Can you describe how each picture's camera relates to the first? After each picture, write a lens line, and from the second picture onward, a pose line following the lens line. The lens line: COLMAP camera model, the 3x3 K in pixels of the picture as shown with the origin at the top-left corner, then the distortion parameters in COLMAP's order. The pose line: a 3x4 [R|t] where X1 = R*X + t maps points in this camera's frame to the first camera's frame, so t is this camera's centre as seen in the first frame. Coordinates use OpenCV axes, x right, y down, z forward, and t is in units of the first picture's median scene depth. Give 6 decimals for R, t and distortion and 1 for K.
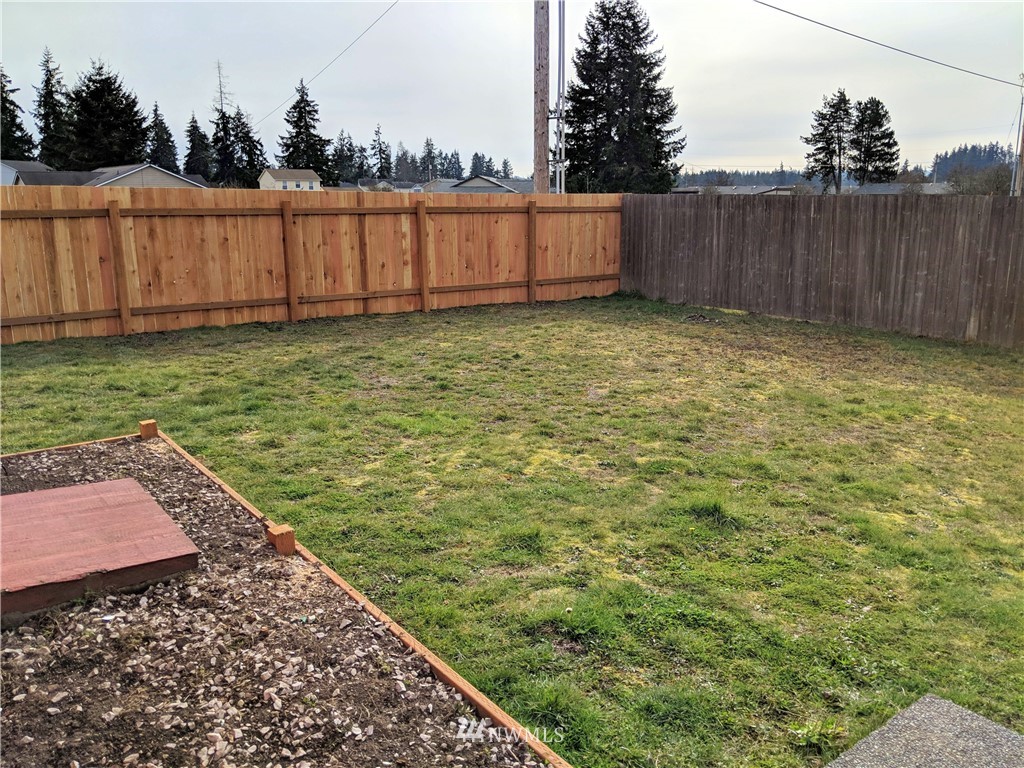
lens RADIAL K [[805.1, 0, 531.9], [0, 805.1, 383.6], [0, 0, 1]] dist [0.064276, -0.108483]
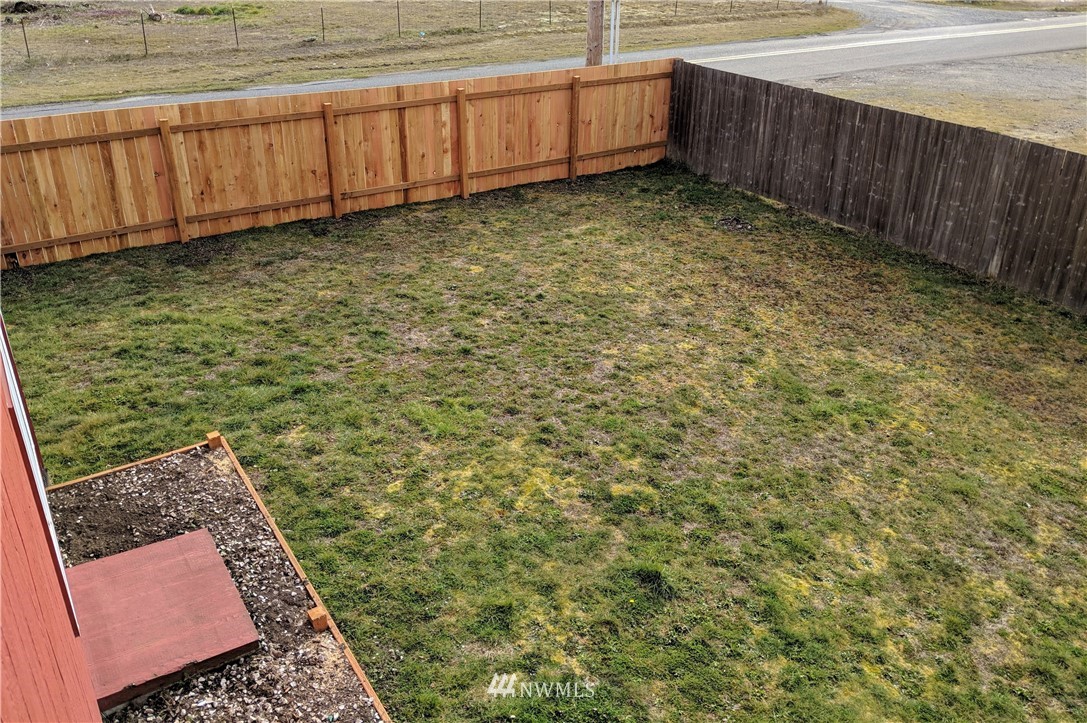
lens RADIAL K [[879.7, 0, 554.6], [0, 879.7, 287.1], [0, 0, 1]] dist [0.046413, -0.069262]
pose [[0.997309, 0.048486, -0.054985, 0.062289], [-0.034957, 0.973809, 0.224666, -0.301208], [0.064438, -0.222139, 0.972883, -0.130444]]
